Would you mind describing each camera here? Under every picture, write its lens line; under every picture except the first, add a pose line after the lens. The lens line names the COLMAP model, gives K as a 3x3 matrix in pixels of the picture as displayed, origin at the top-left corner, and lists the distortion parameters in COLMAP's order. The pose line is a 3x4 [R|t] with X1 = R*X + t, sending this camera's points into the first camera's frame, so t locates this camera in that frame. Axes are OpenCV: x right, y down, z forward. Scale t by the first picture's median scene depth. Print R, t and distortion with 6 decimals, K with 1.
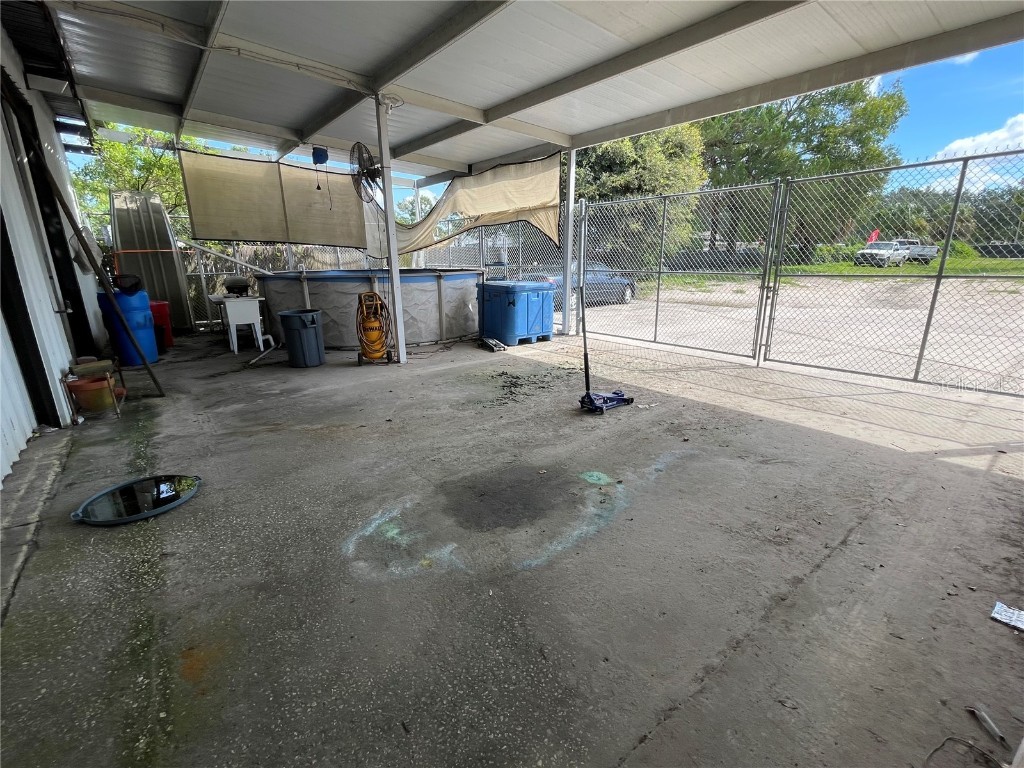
lens RADIAL K [[452.4, 0, 512.1], [0, 452.4, 383.2], [0, 0, 1]] dist [-0.003946, 0.001248]
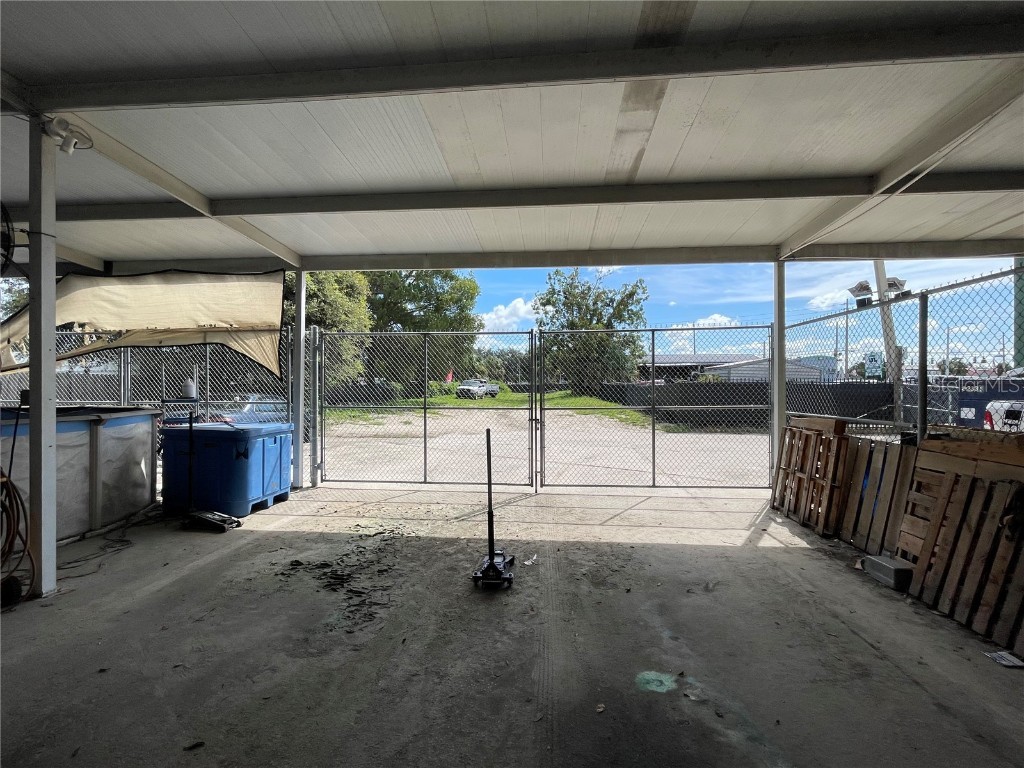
lens RADIAL K [[452.4, 0, 506.5], [0, 452.4, 385.1], [0, 0, 1]] dist [-0.003946, 0.001248]
pose [[0.696312, 0.018215, 0.717508, -0.250658], [0.183291, 0.962018, -0.202299, -0.073961], [-0.693941, 0.272376, 0.666526, 0.257812]]
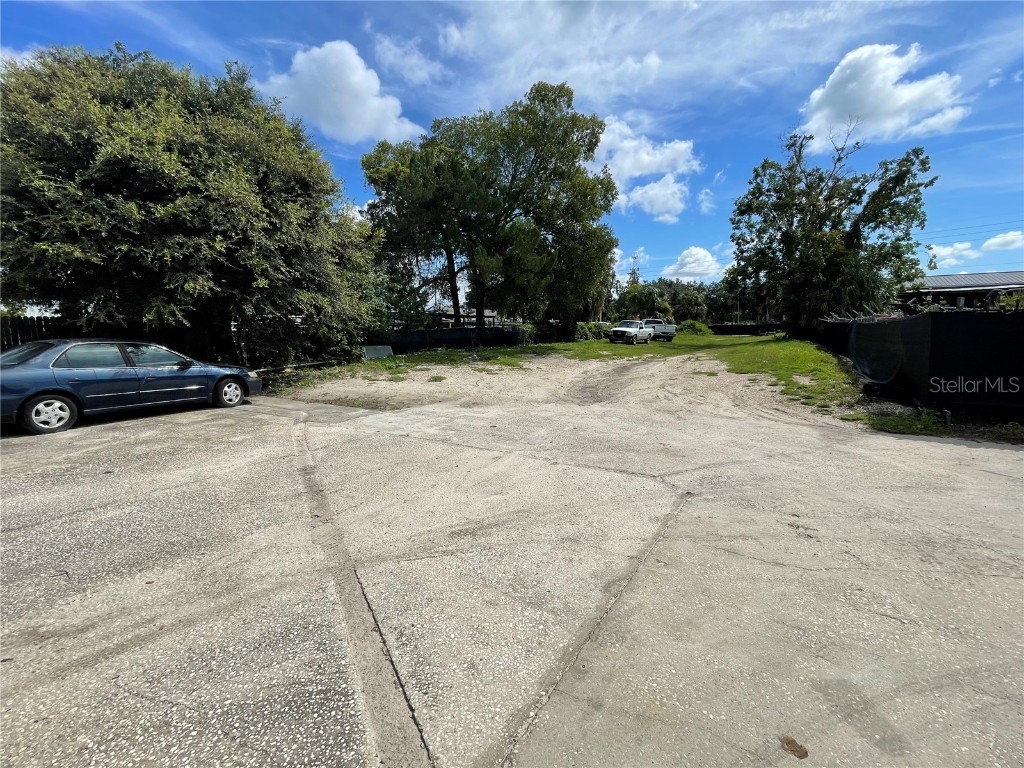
lens RADIAL K [[452.4, 0, 507.0], [0, 452.4, 373.3], [0, 0, 1]] dist [-0.003946, 0.001248]
pose [[0.943139, -0.022401, 0.331642, 1.031387], [0.081561, 0.982821, -0.165563, -0.217379], [-0.322236, 0.183198, 0.928764, 0.718226]]
